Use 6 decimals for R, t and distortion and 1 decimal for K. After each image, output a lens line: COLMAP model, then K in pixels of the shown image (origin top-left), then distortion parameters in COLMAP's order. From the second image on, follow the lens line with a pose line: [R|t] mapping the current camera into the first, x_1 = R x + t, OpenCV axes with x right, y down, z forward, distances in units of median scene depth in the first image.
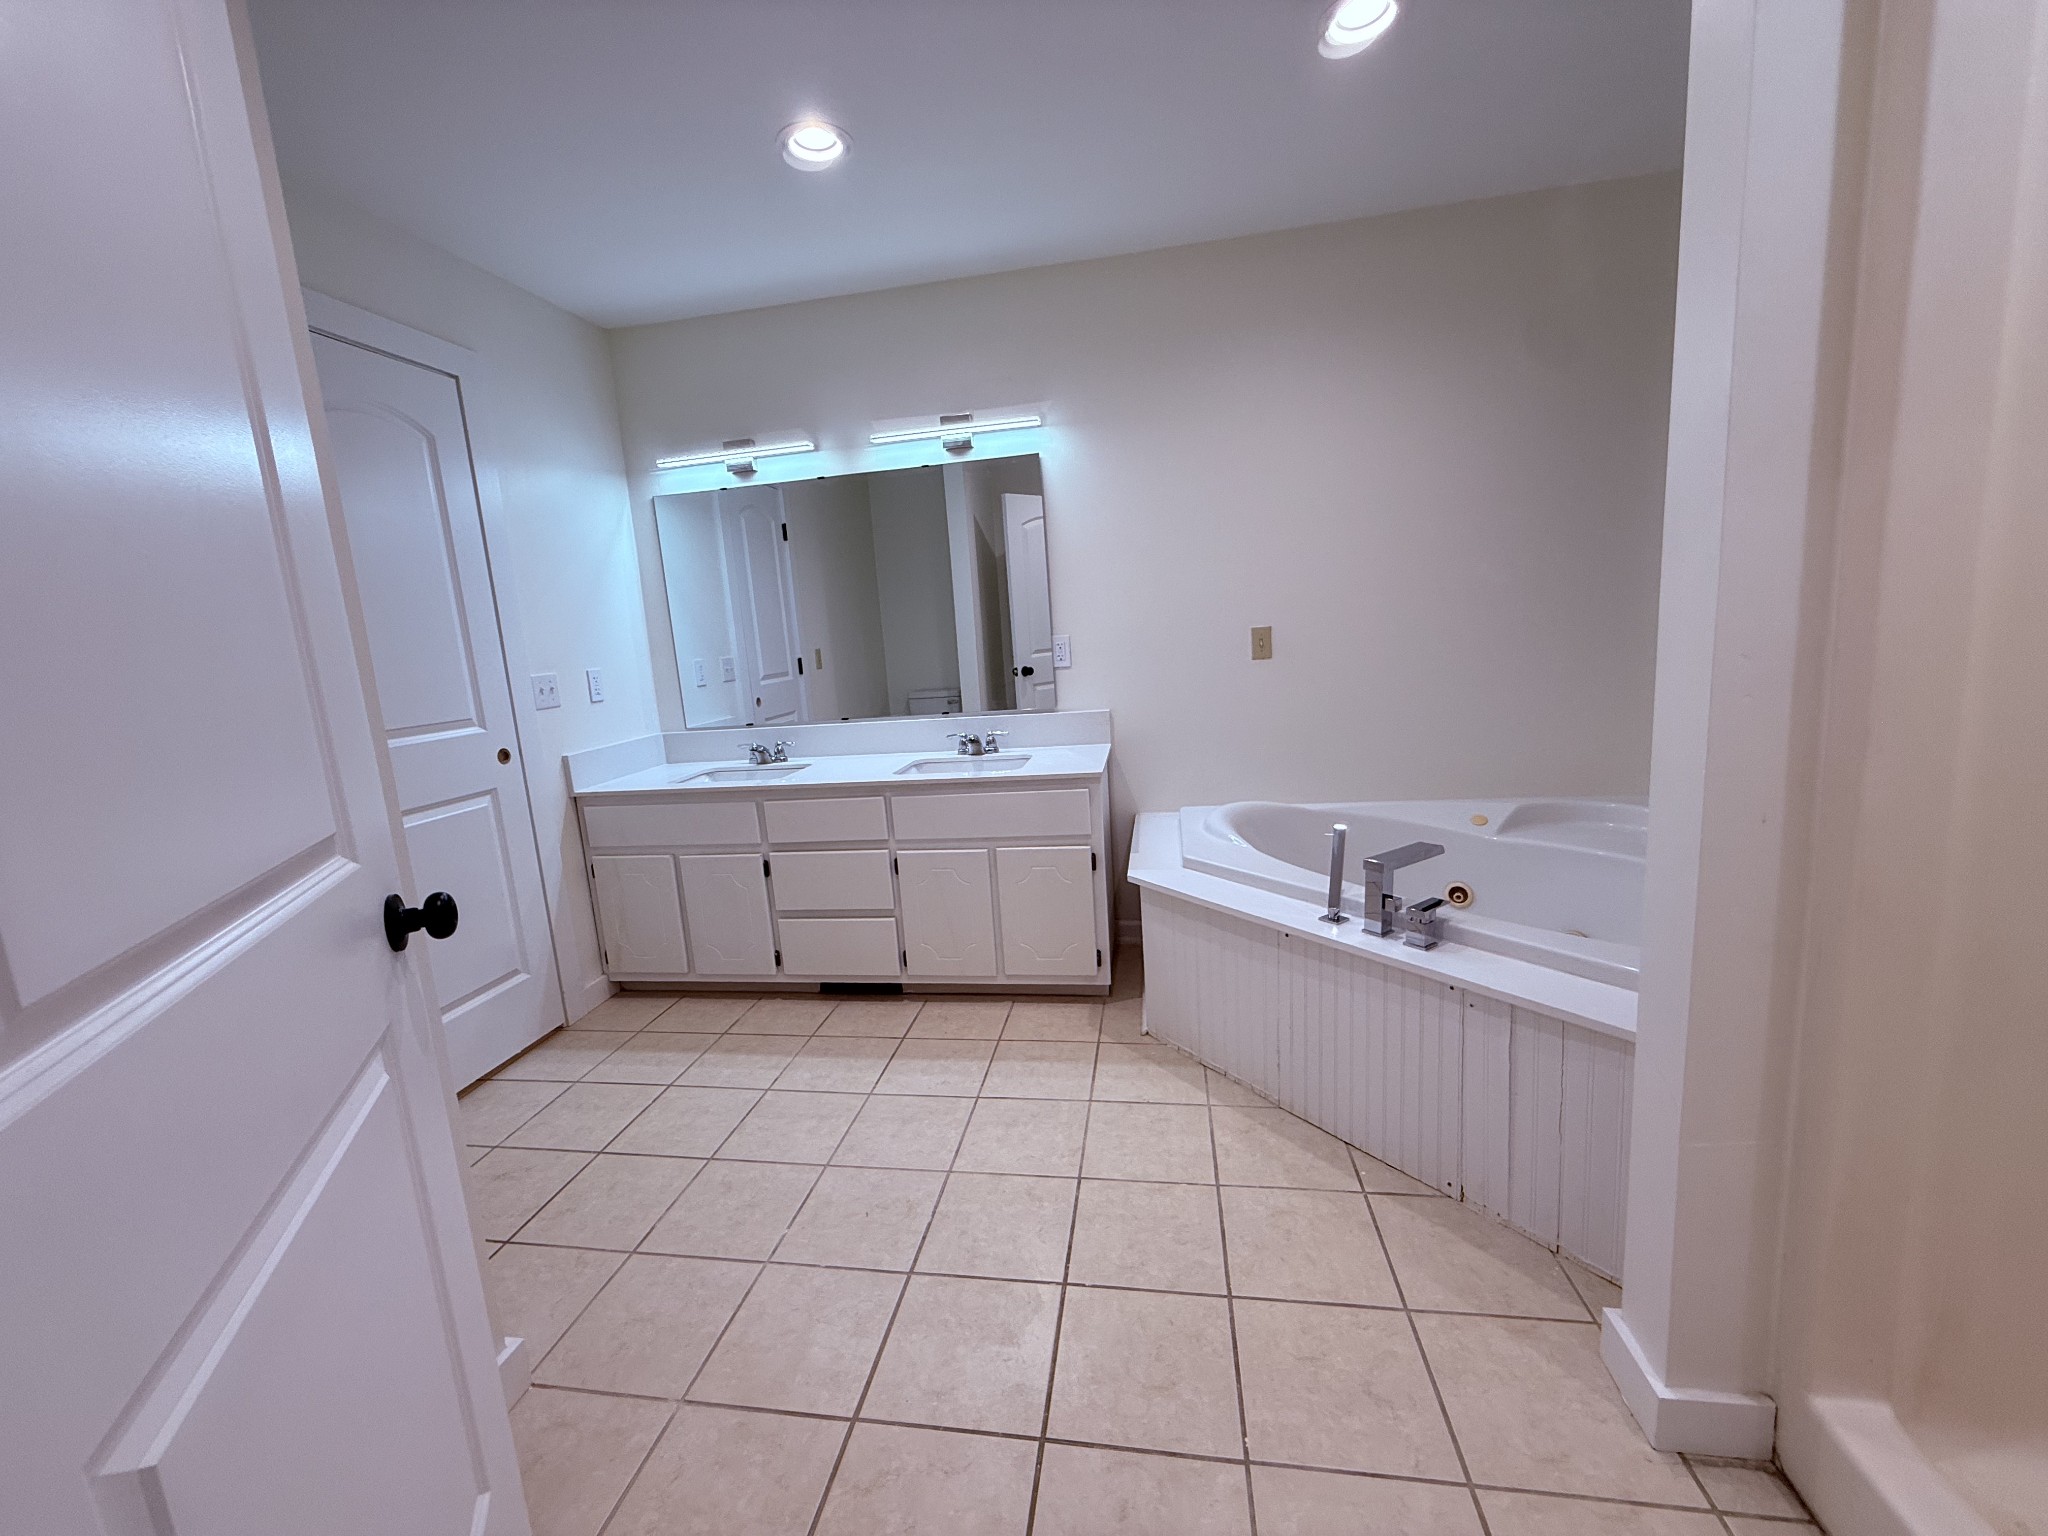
lens RADIAL K [[814.5, 0, 1016.7], [0, 814.5, 766.6], [0, 0, 1]] dist [-0.001500, 0.000378]
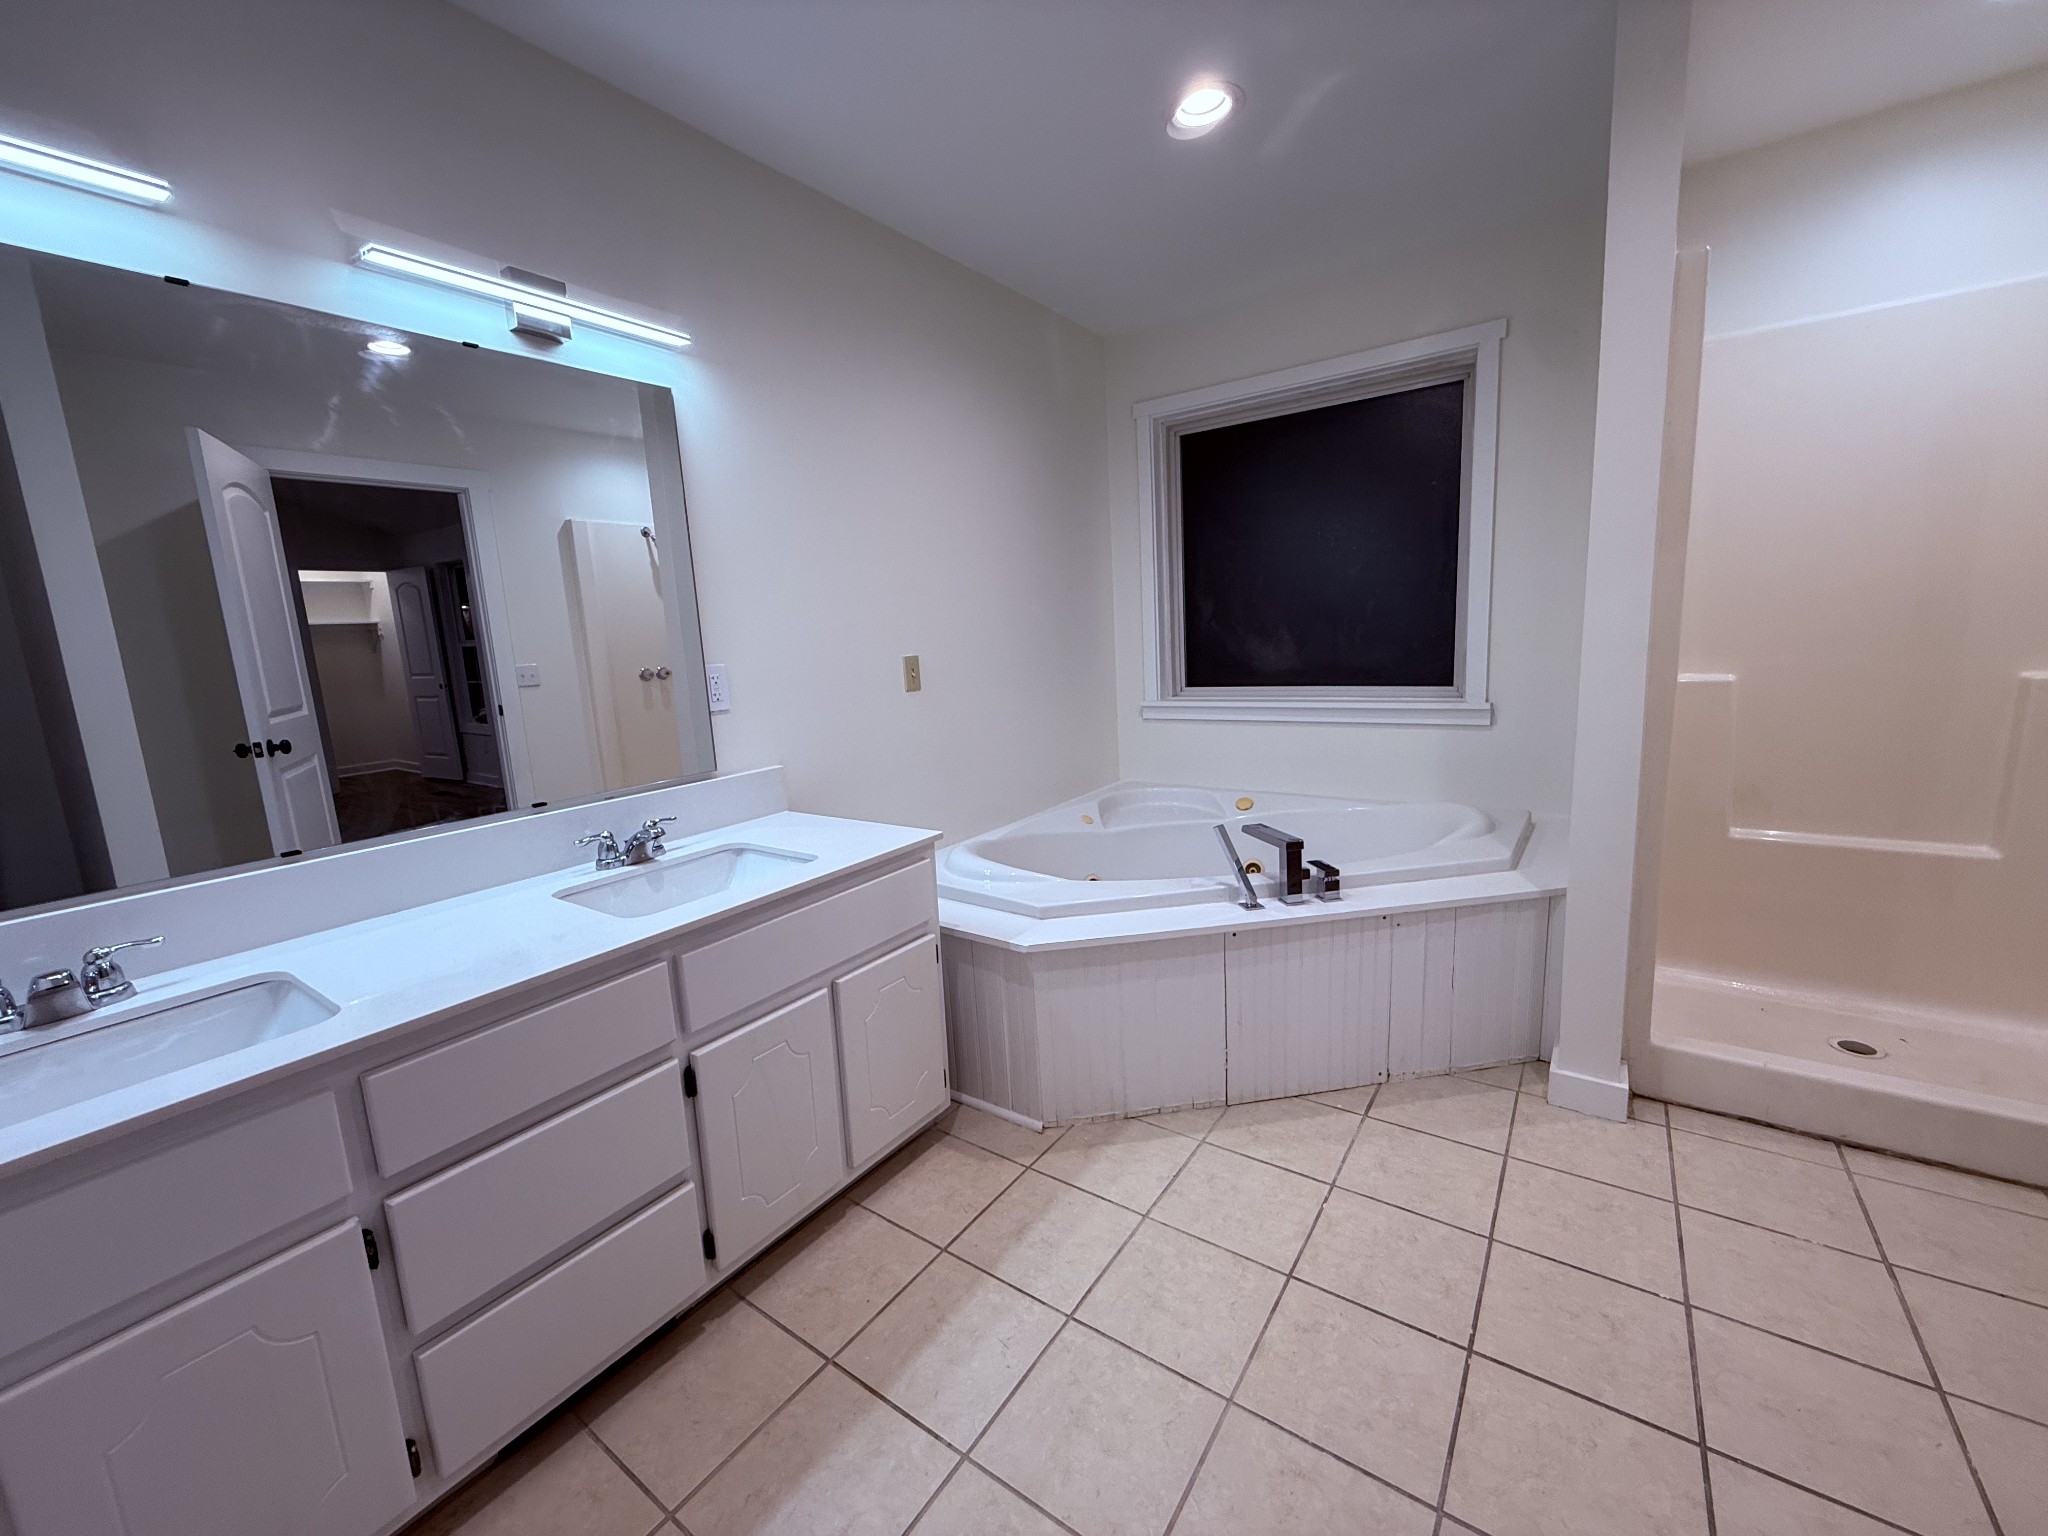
lens RADIAL K [[814.5, 0, 1016.7], [0, 814.5, 766.6], [0, 0, 1]] dist [-0.001500, 0.000378]
pose [[0.436737, -0.102227, 0.893762, -0.597045], [0.169722, 0.985043, 0.029733, -0.071581], [-0.883434, 0.138705, 0.447555, 0.636672]]
